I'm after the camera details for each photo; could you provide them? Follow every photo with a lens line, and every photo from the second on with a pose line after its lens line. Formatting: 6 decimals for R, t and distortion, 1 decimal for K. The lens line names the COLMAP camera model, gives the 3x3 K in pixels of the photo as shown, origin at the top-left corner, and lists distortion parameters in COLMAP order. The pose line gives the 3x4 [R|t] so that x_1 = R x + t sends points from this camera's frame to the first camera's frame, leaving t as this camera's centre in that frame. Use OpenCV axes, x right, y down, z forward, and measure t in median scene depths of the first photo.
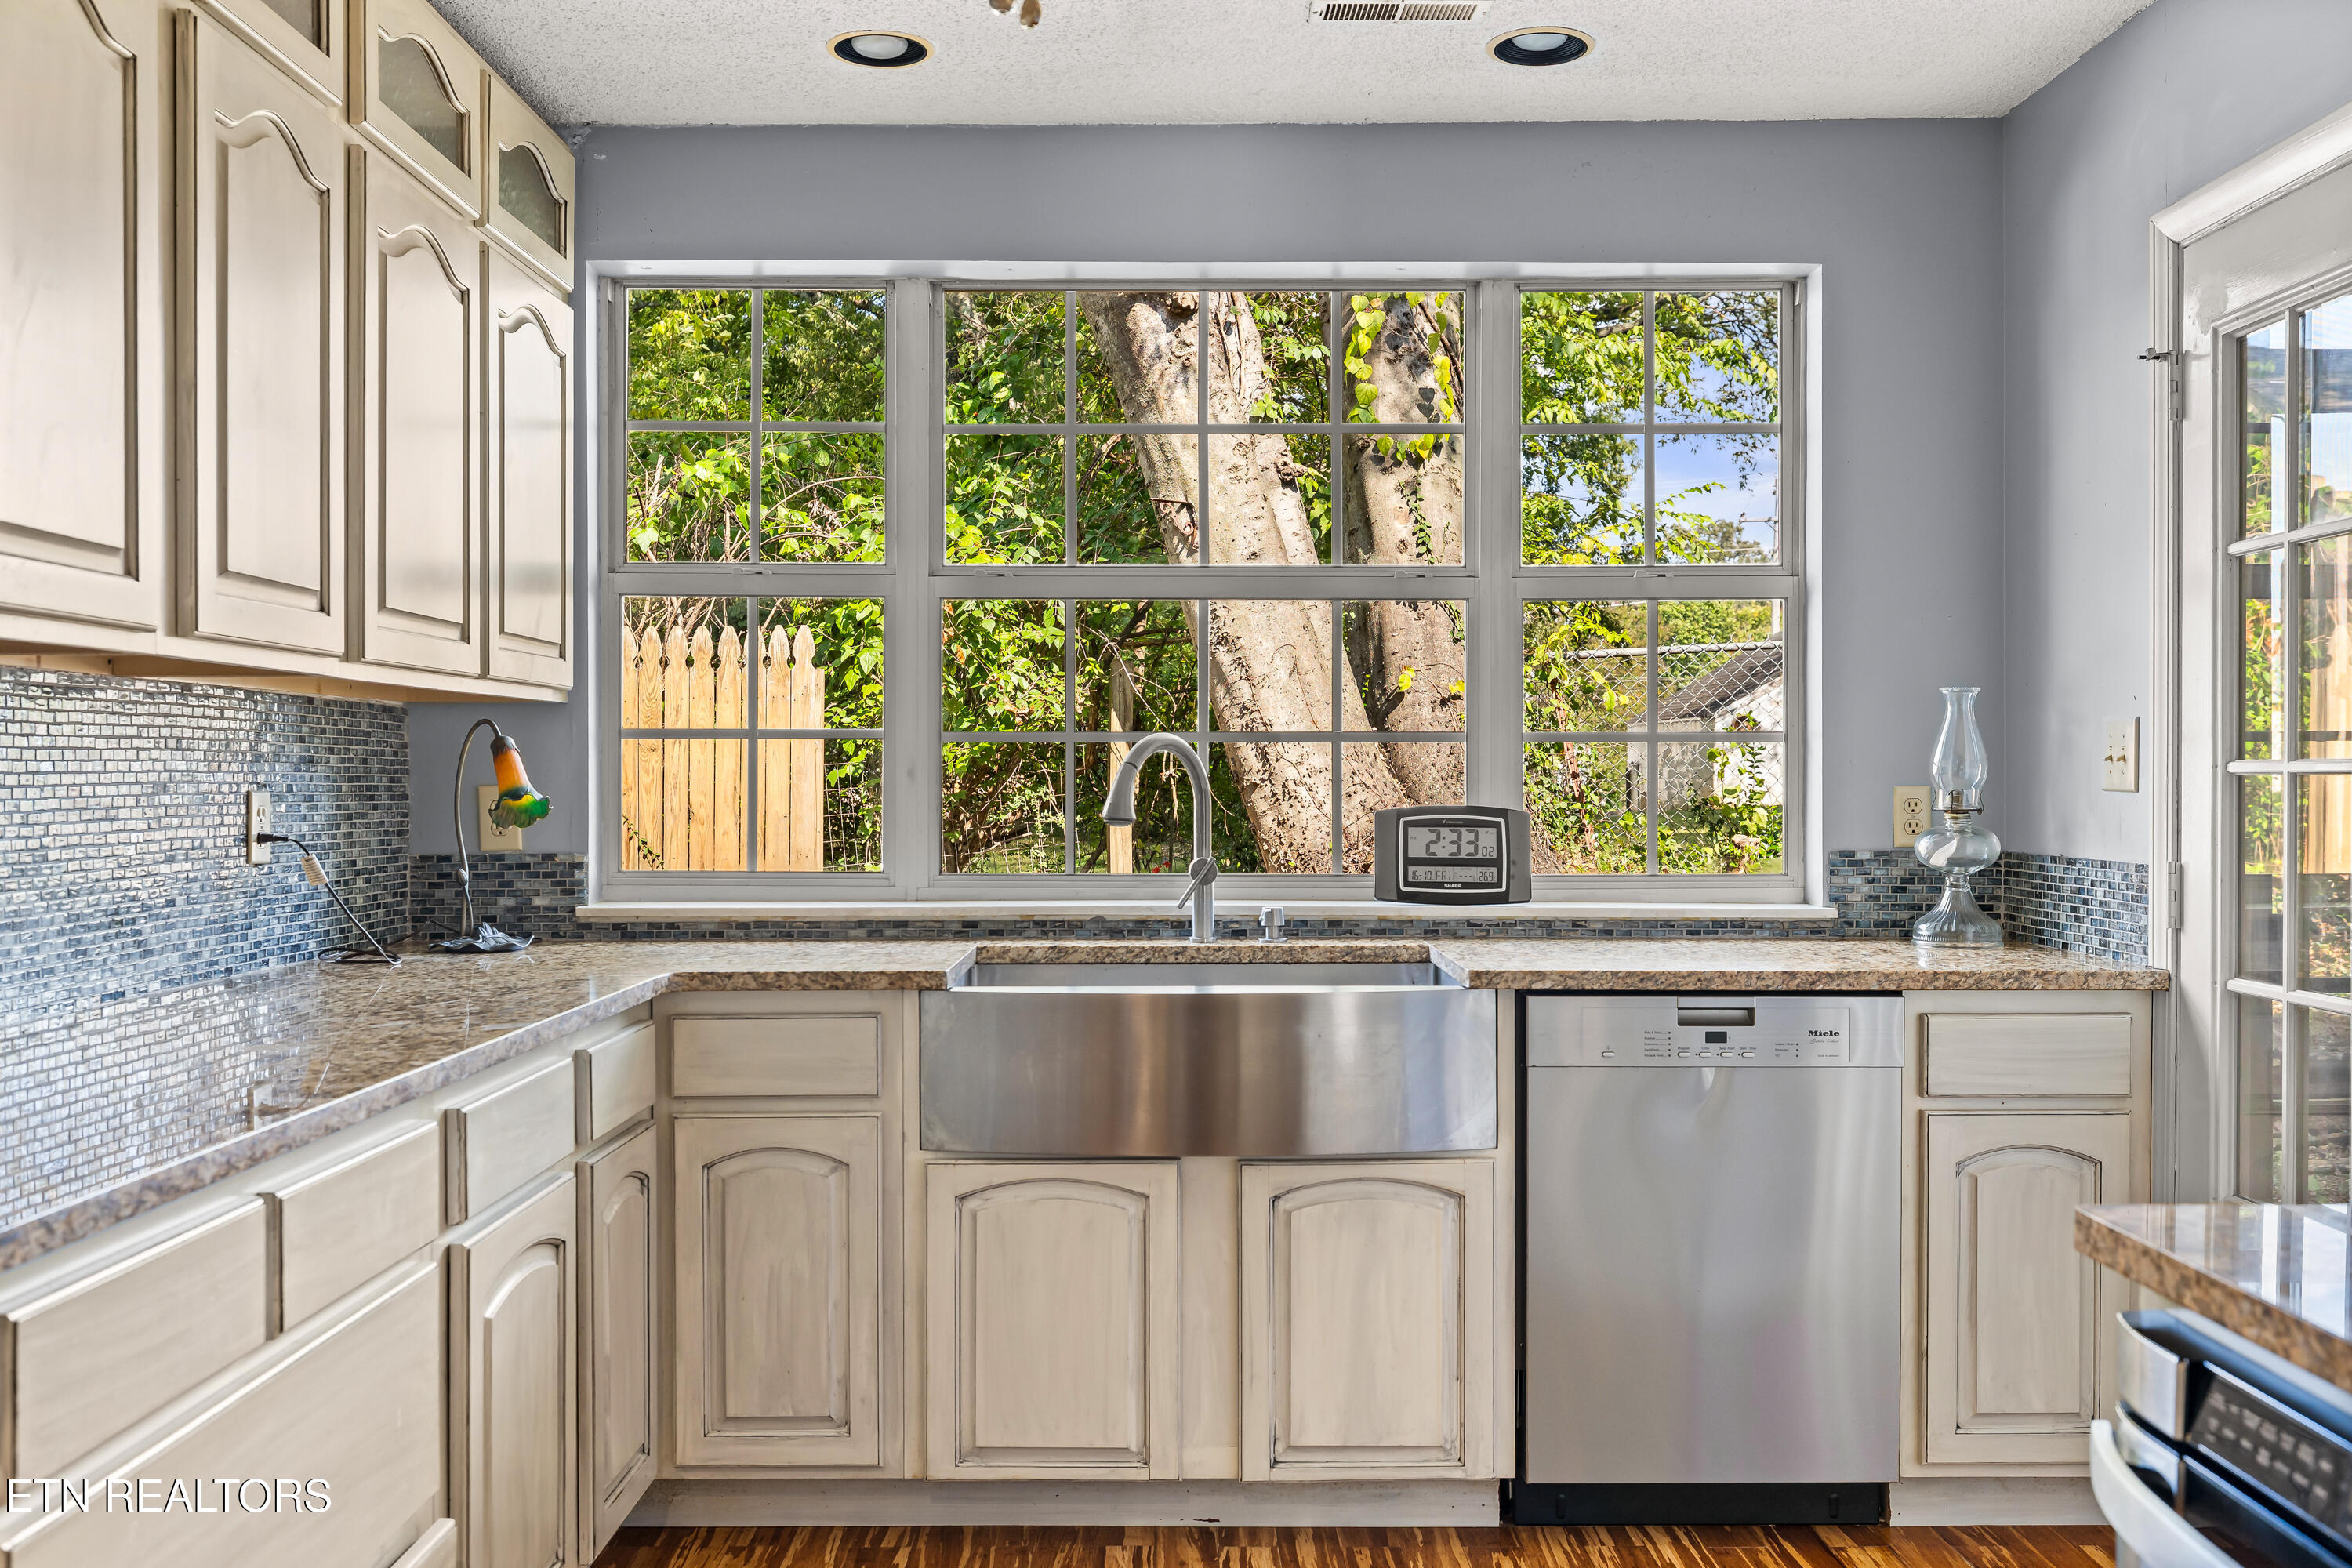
lens RADIAL K [[2083.6, 0, 1190.3], [0, 2083.6, 771.4], [0, 0, 1]] dist [0.019649, -0.040558]
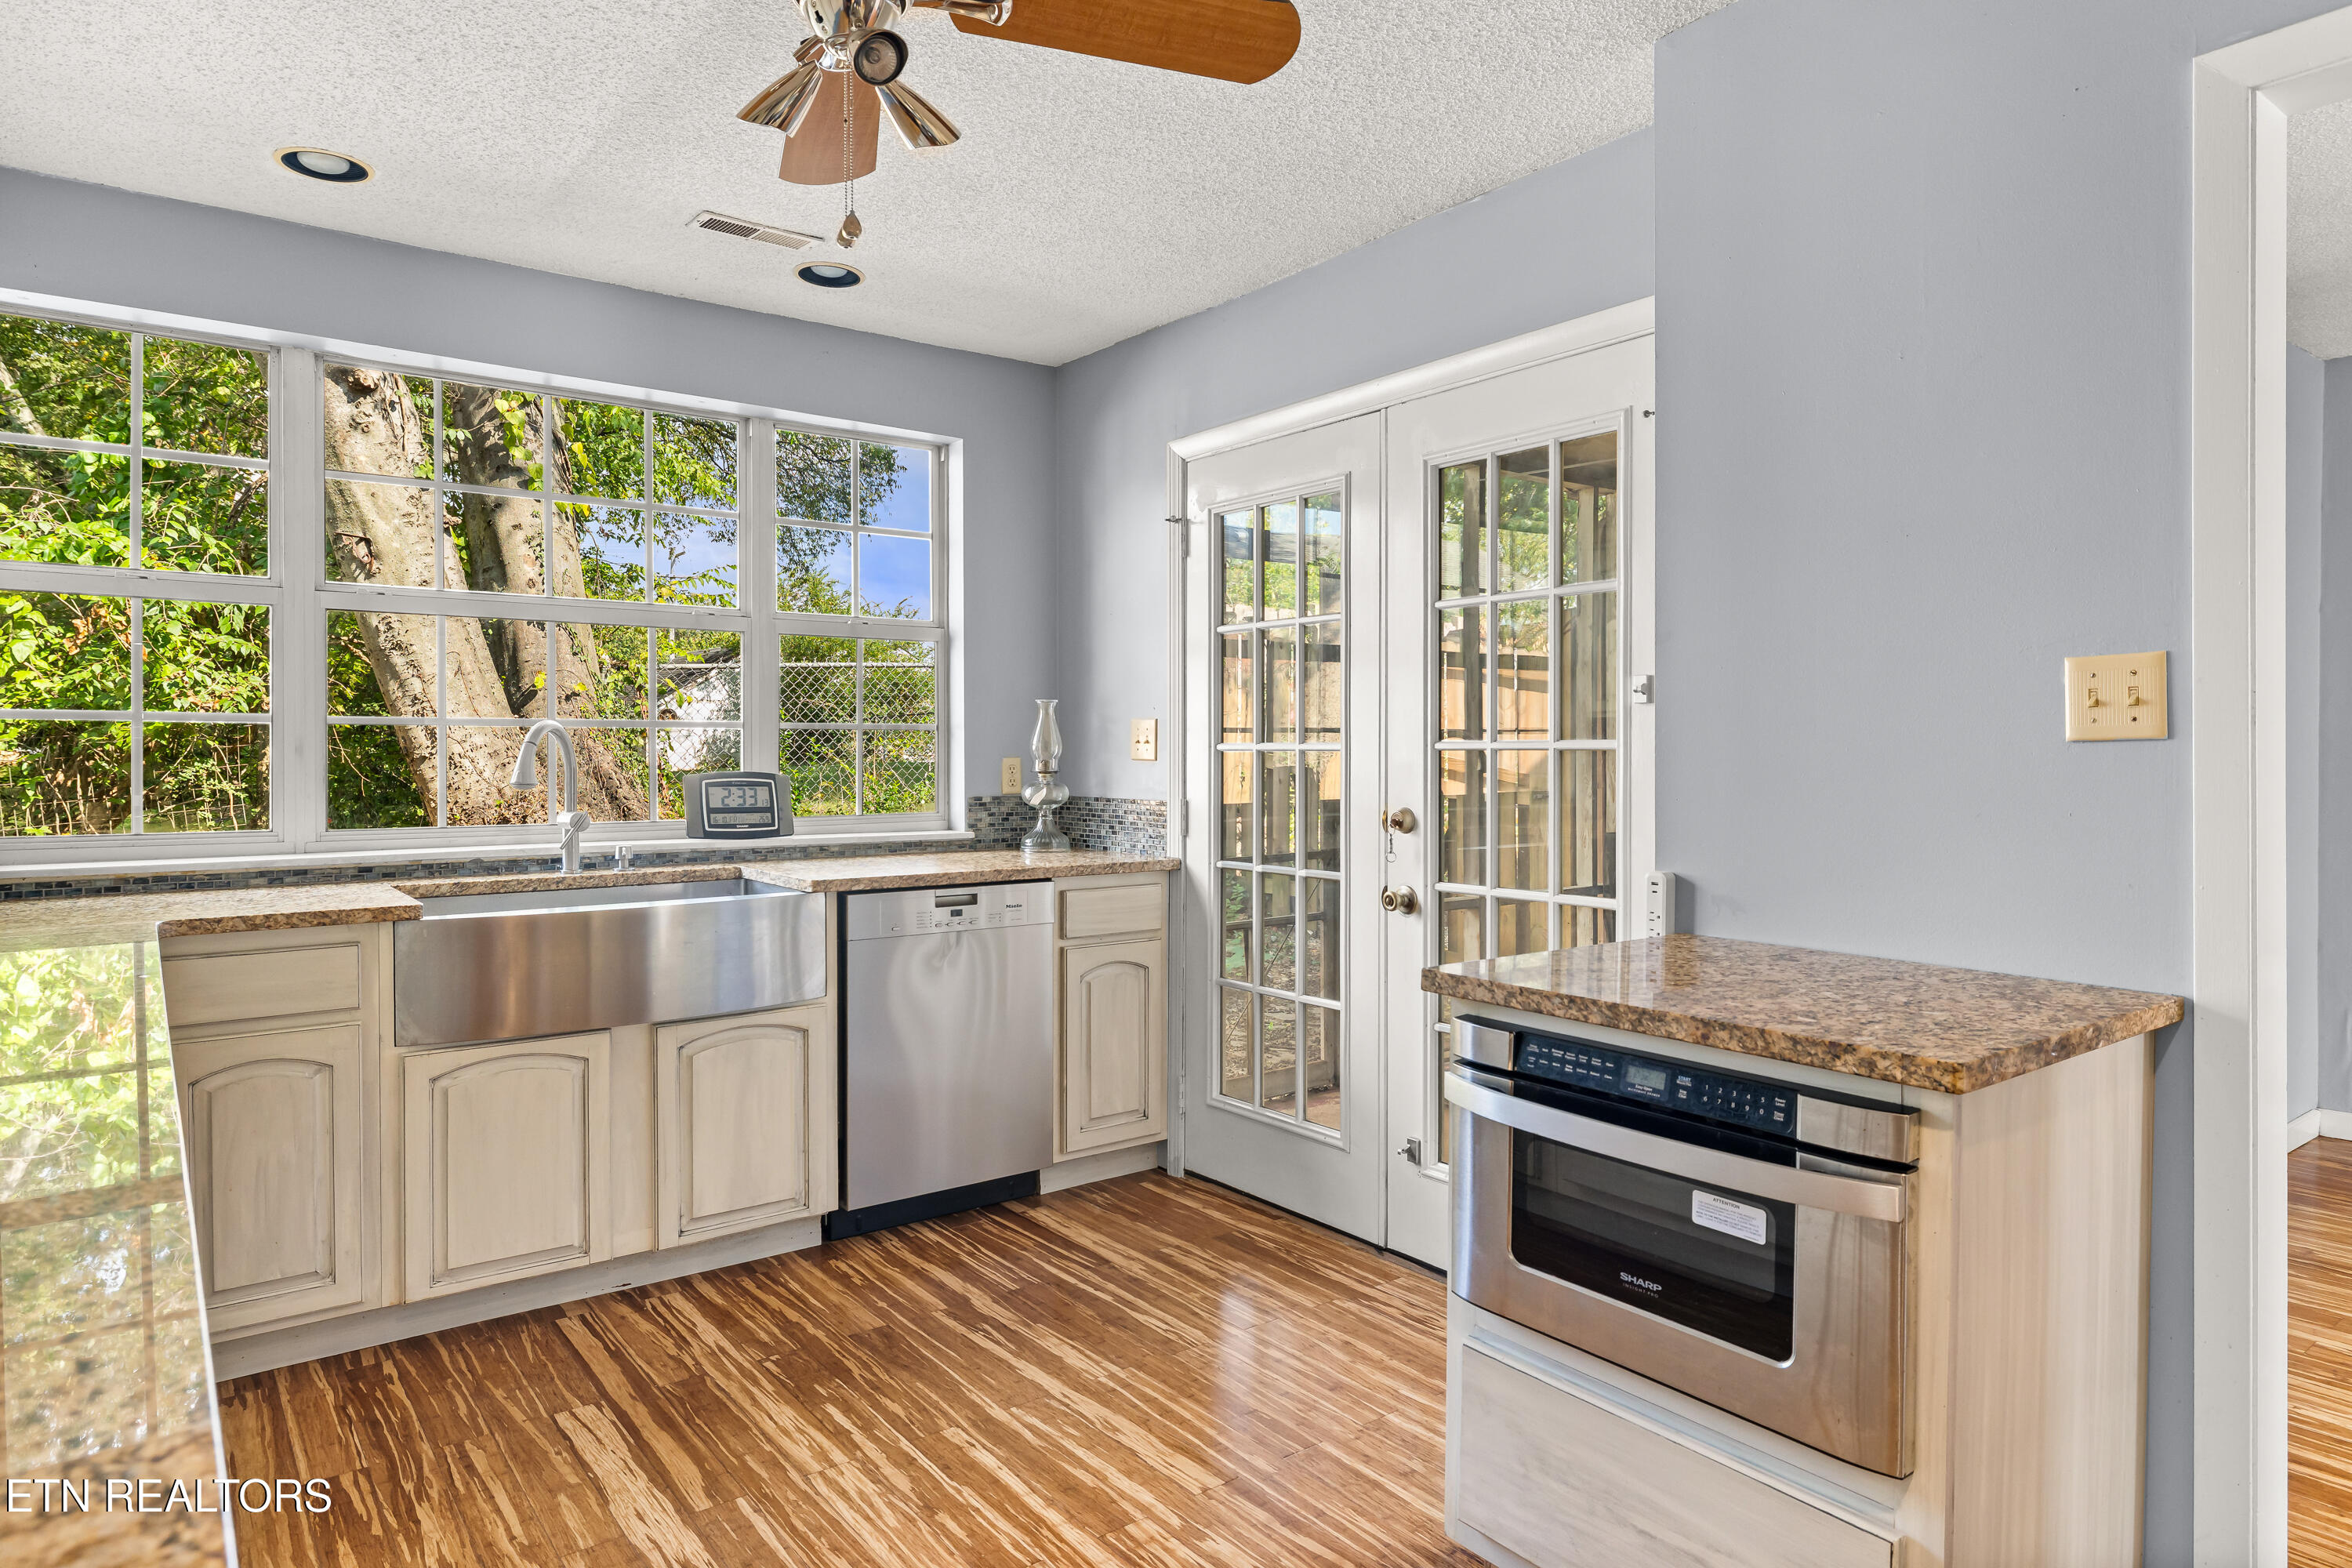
lens RADIAL K [[1376.6, 0, 1188.8], [0, 1376.6, 751.1], [0, 0, 1]] dist [0.004954, -0.002935]
pose [[0.796696, -0.000462, 0.604380, -0.234495], [-0.001317, 0.999996, 0.002500, -0.001177], [-0.604378, -0.002788, 0.796693, 0.036310]]
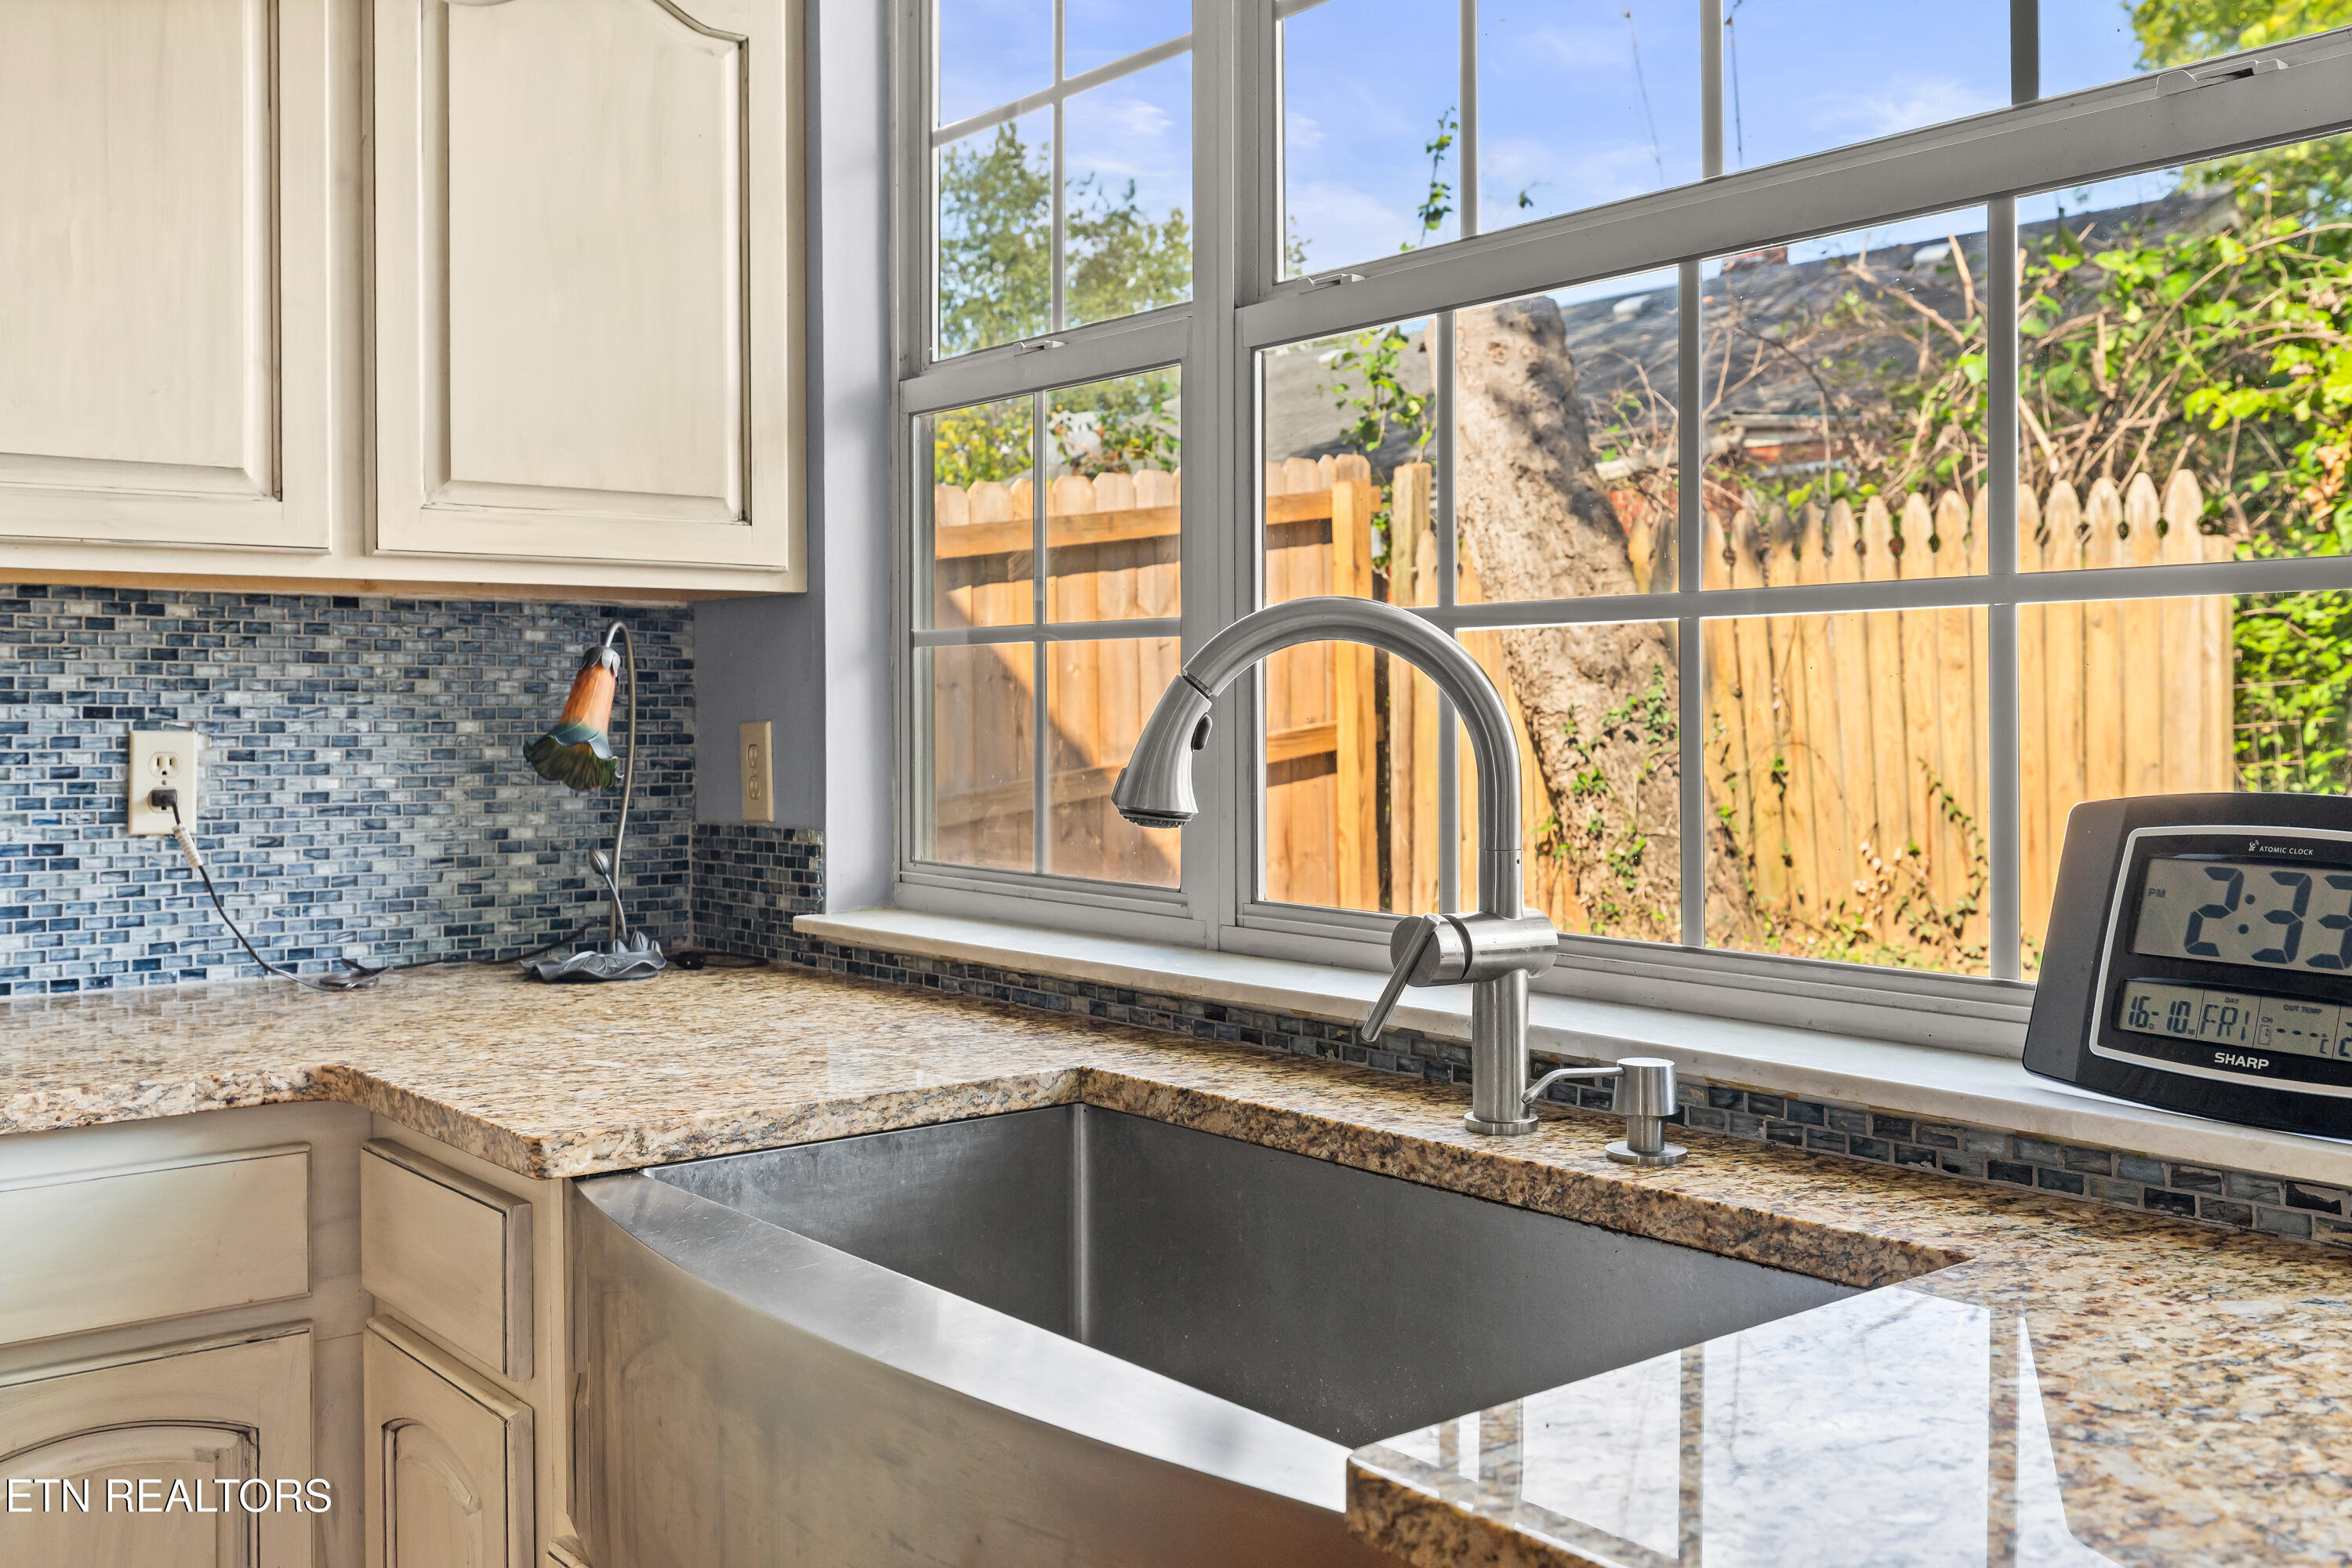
lens RADIAL K [[2083.6, 0, 1212.5], [0, 2083.6, 712.5], [0, 0, 1]] dist [0.019649, -0.040558]
pose [[0.618571, -0.001734, -0.785727, 0.300983], [0.006348, 0.999976, 0.002791, 0.003021], [0.785704, -0.006714, 0.618567, 0.772371]]
